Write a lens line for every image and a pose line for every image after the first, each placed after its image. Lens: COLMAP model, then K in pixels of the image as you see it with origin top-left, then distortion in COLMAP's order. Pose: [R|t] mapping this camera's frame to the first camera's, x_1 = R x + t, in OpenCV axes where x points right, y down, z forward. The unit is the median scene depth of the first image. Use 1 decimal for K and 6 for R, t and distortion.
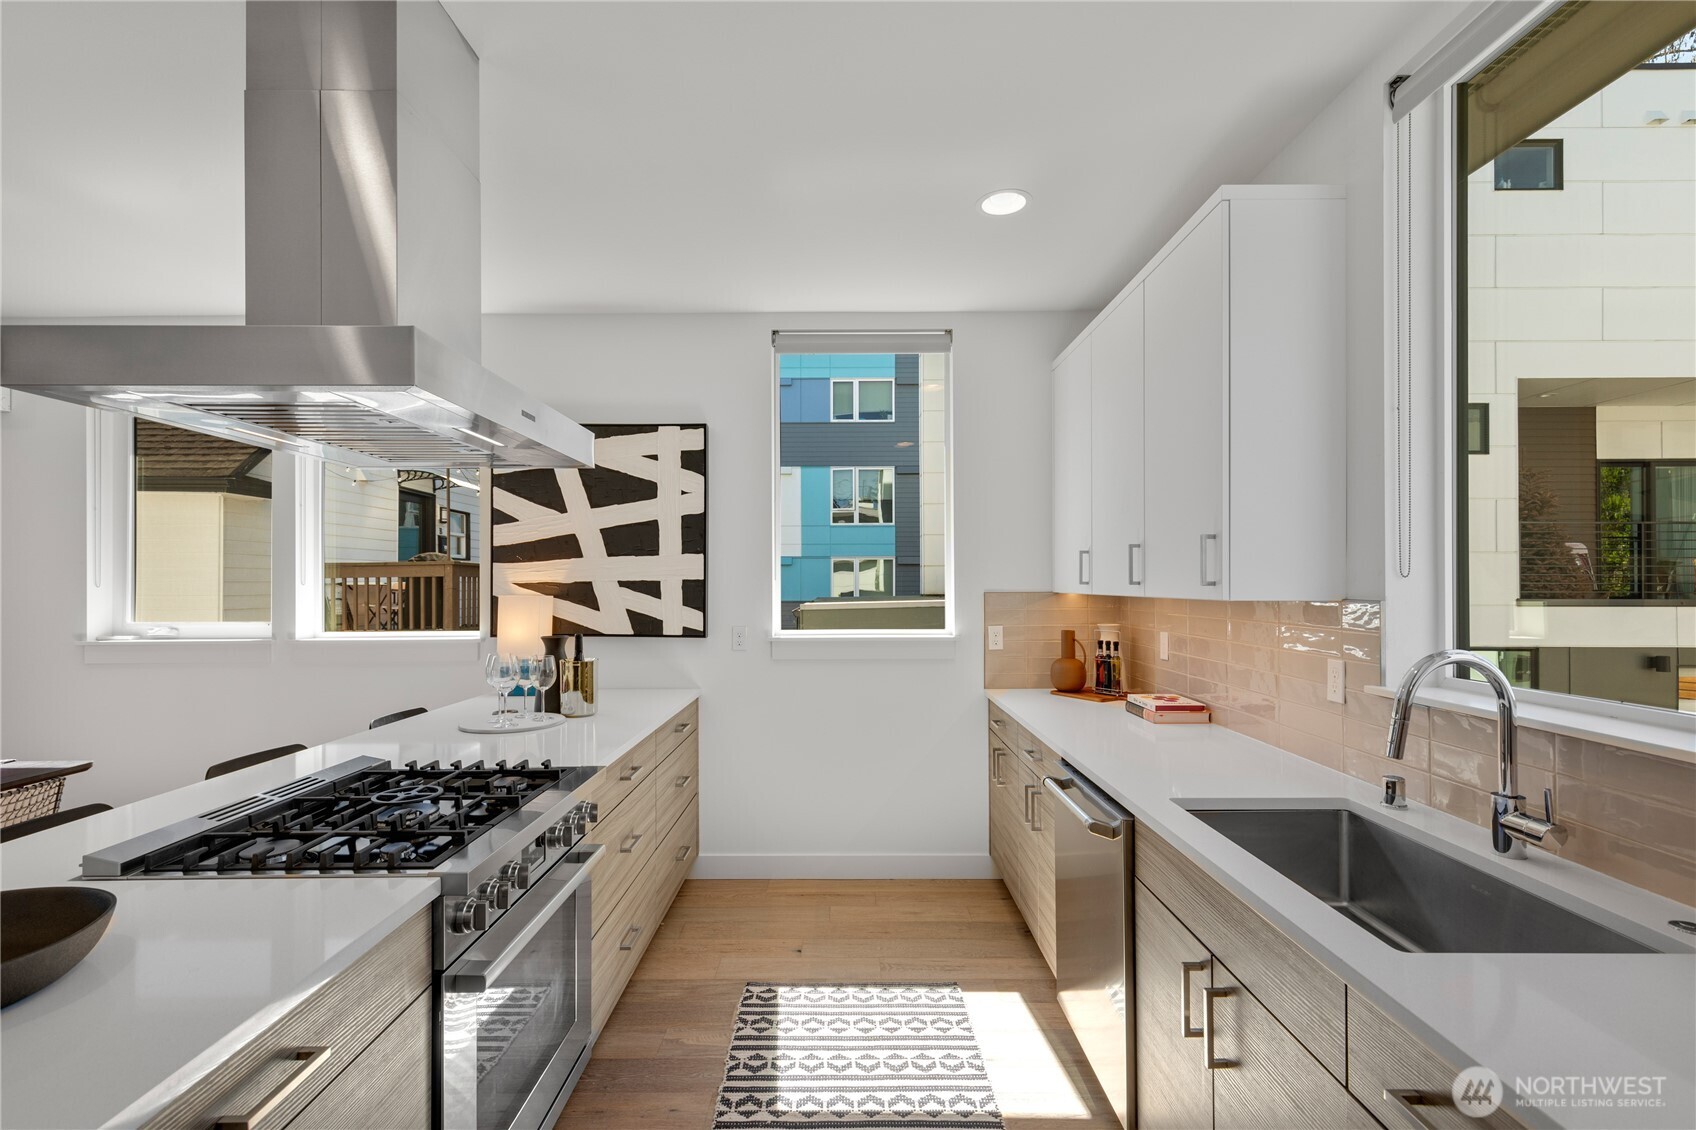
lens RADIAL K [[760.4, 0, 840.9], [0, 760.4, 577.4], [0, 0, 1]] dist [0.006523, -0.000138]
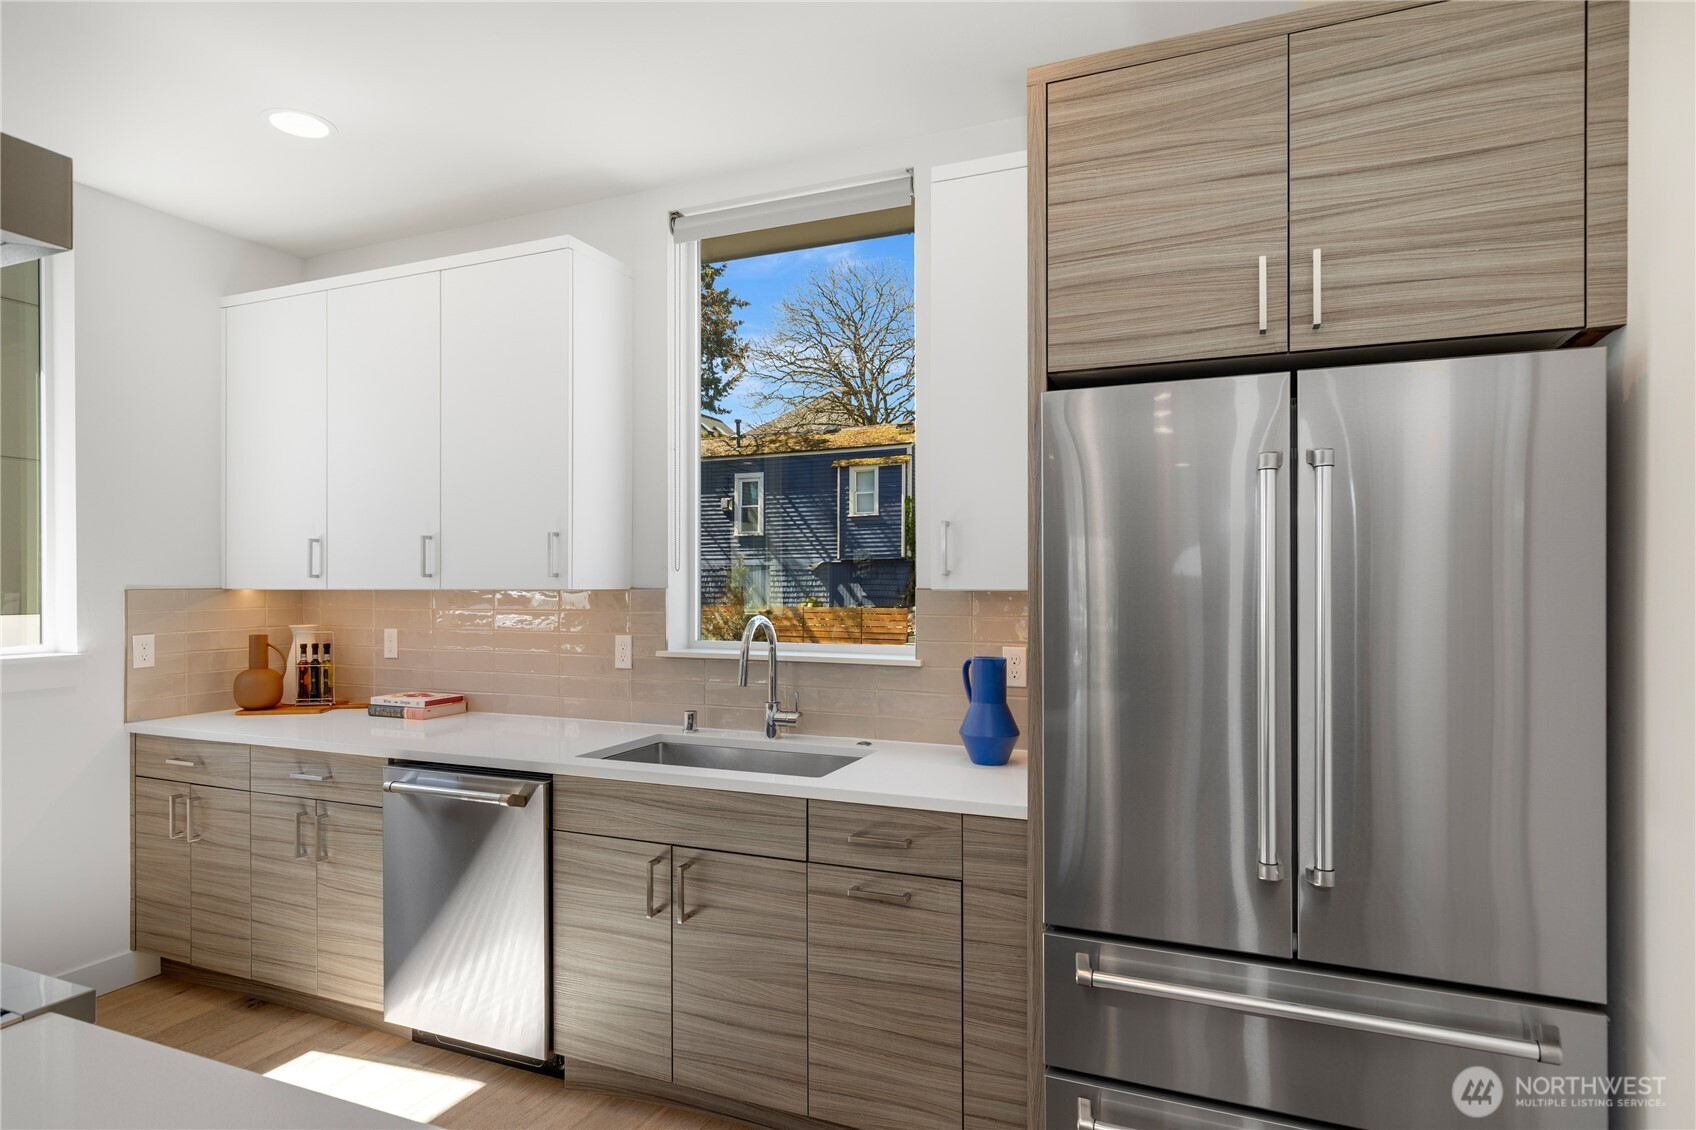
lens RADIAL K [[895.5, 0, 861.2], [0, 895.5, 580.2], [0, 0, 1]] dist [0.002833, 0.000700]
pose [[0.378642, 0.005310, 0.925528, -0.336071], [-0.006902, 0.999972, -0.002913, 0.009227], [-0.925517, -0.005285, 0.378668, 0.034394]]
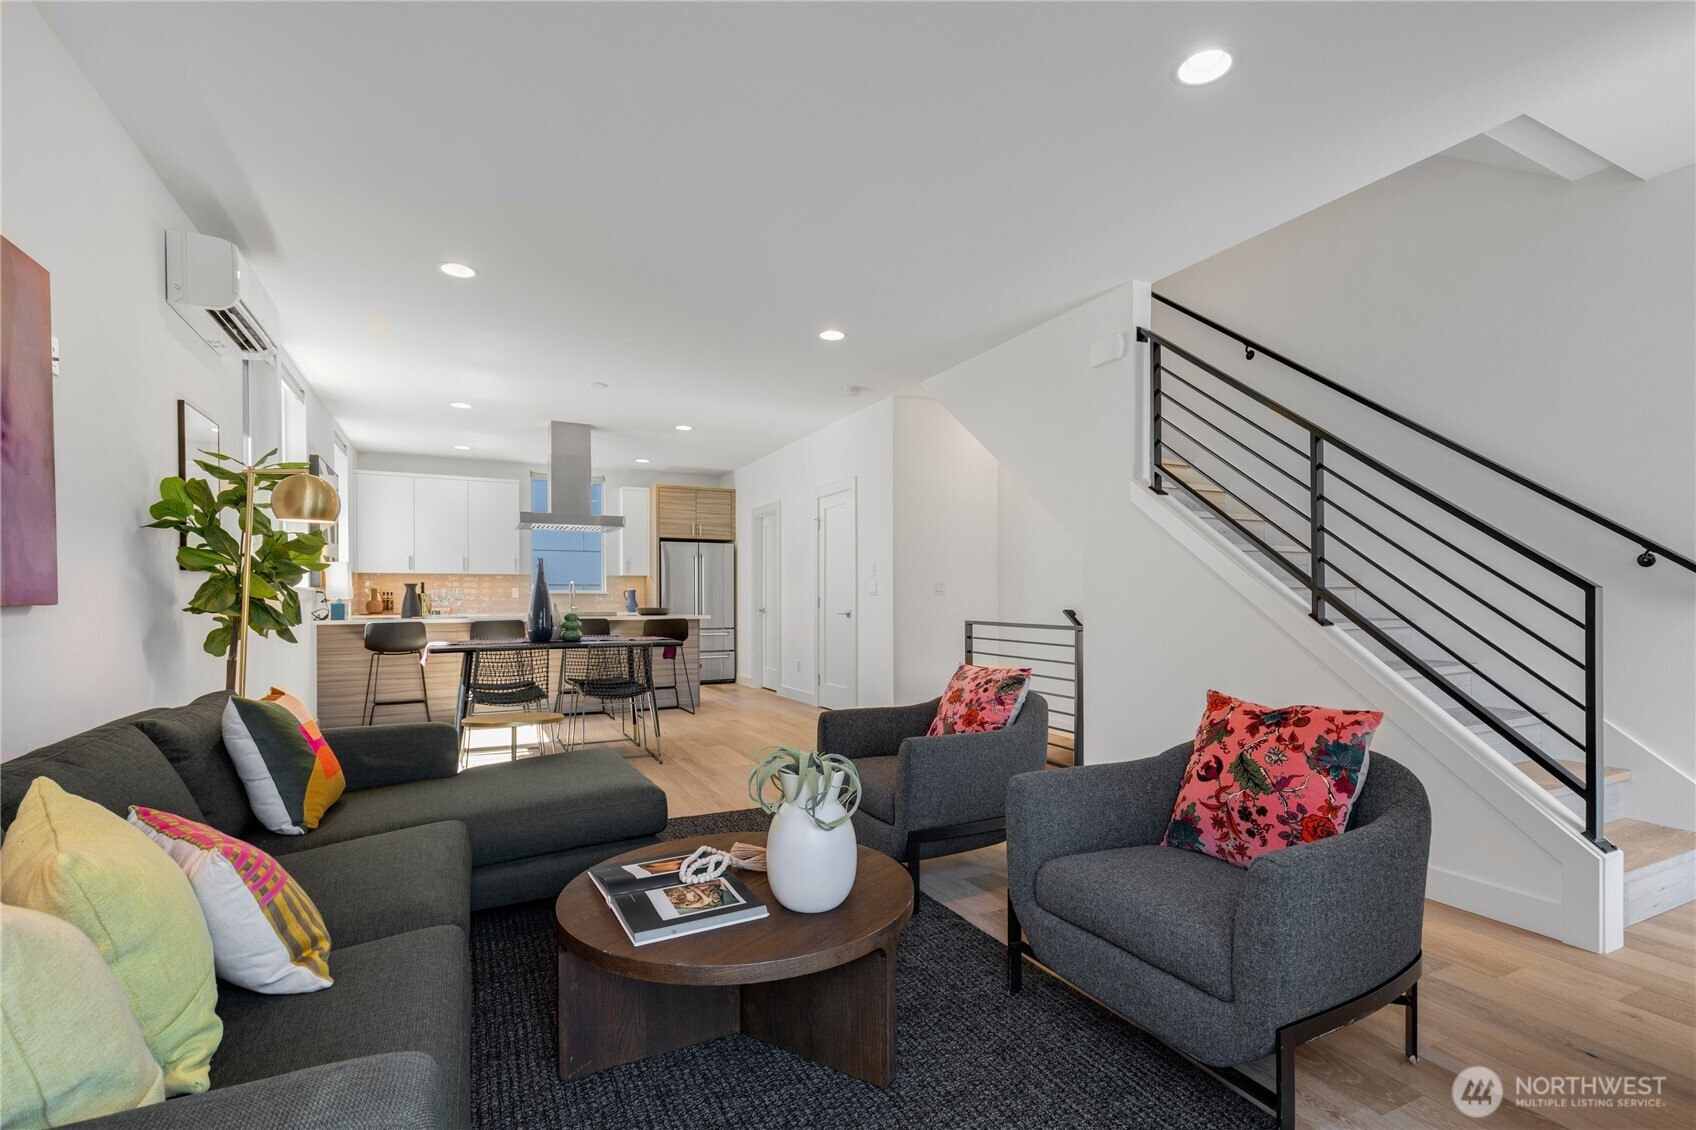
lens RADIAL K [[760.4, 0, 855.9], [0, 760.4, 601.1], [0, 0, 1]] dist [0.006523, -0.000138]
pose [[-0.465929, 0.001585, 0.884821, -2.415915], [-0.000741, 0.999997, -0.002182, 0.108161], [-0.884822, -0.001672, -0.465926, 0.747066]]
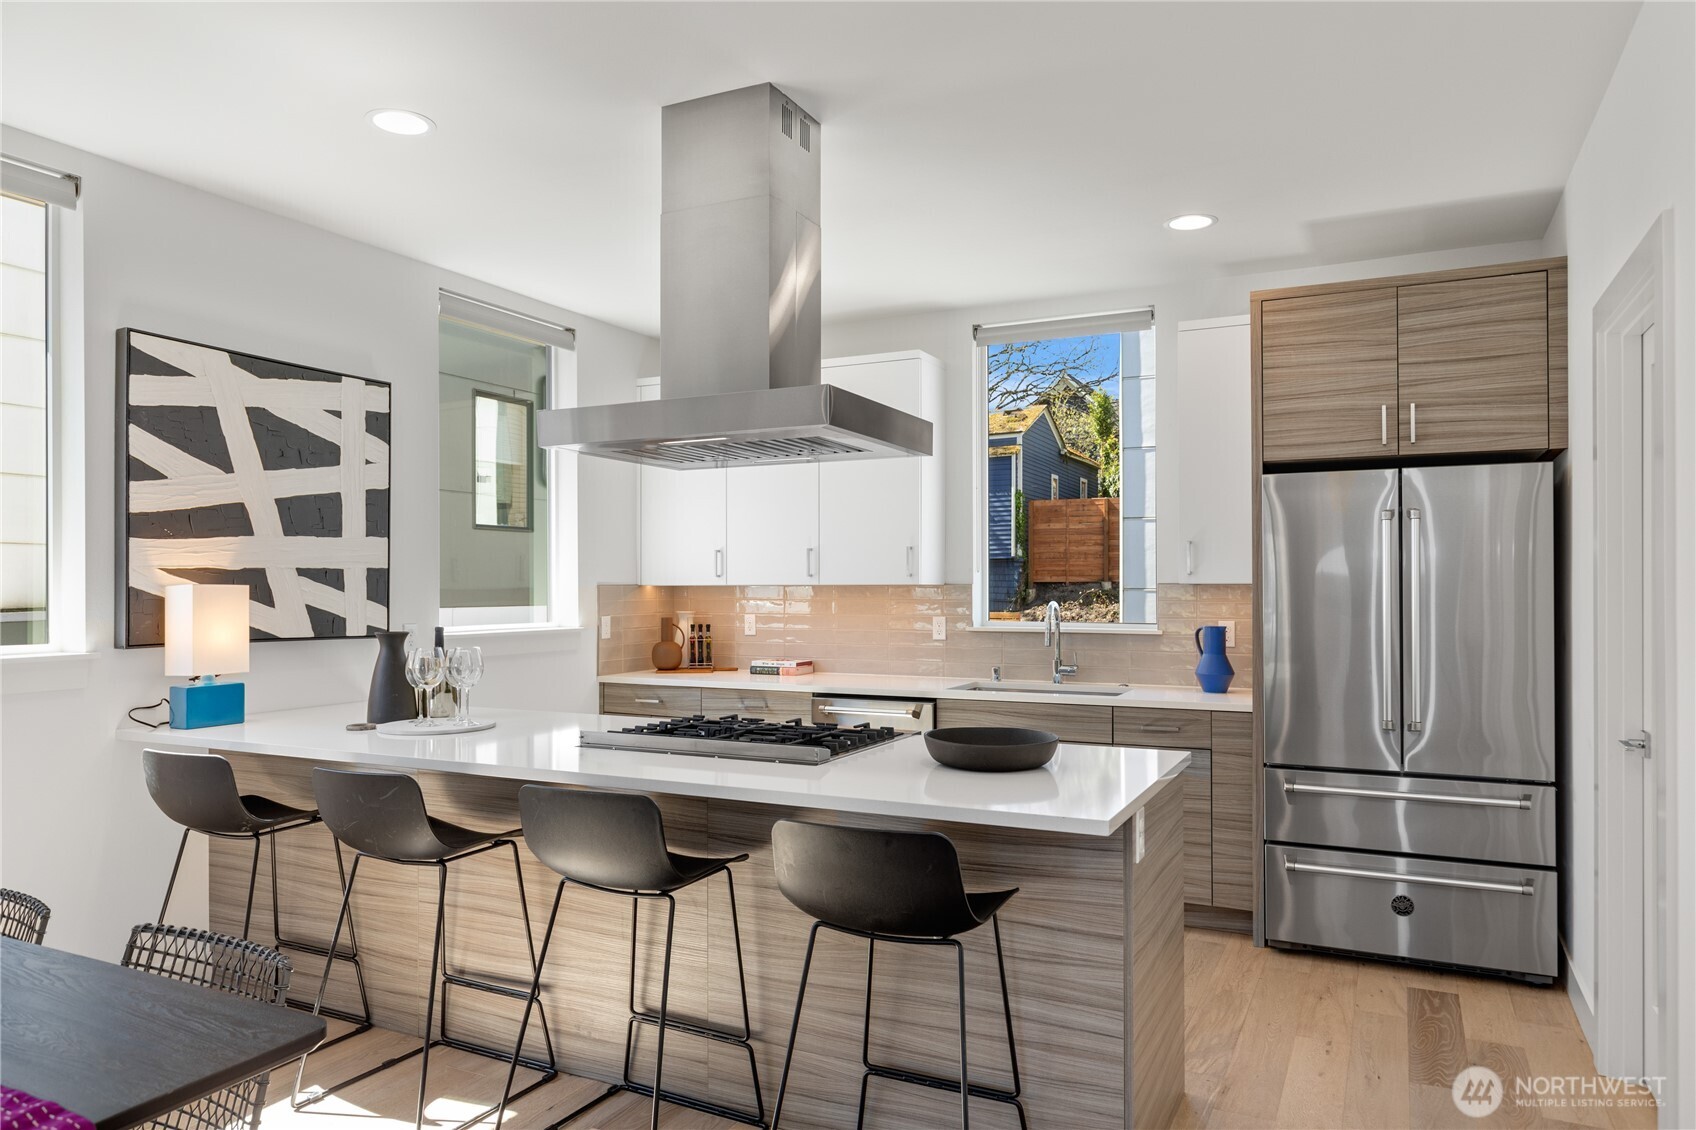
lens RADIAL K [[1078.5, 0, 847.0], [0, 1078.5, 574.6], [0, 0, 1]] dist [-0.008726, -0.003605]
pose [[0.445773, 0.011919, 0.895067, -1.016489], [-0.006029, 0.999929, -0.010313, 0.018938], [-0.895126, -0.000799, 0.445813, 0.019290]]
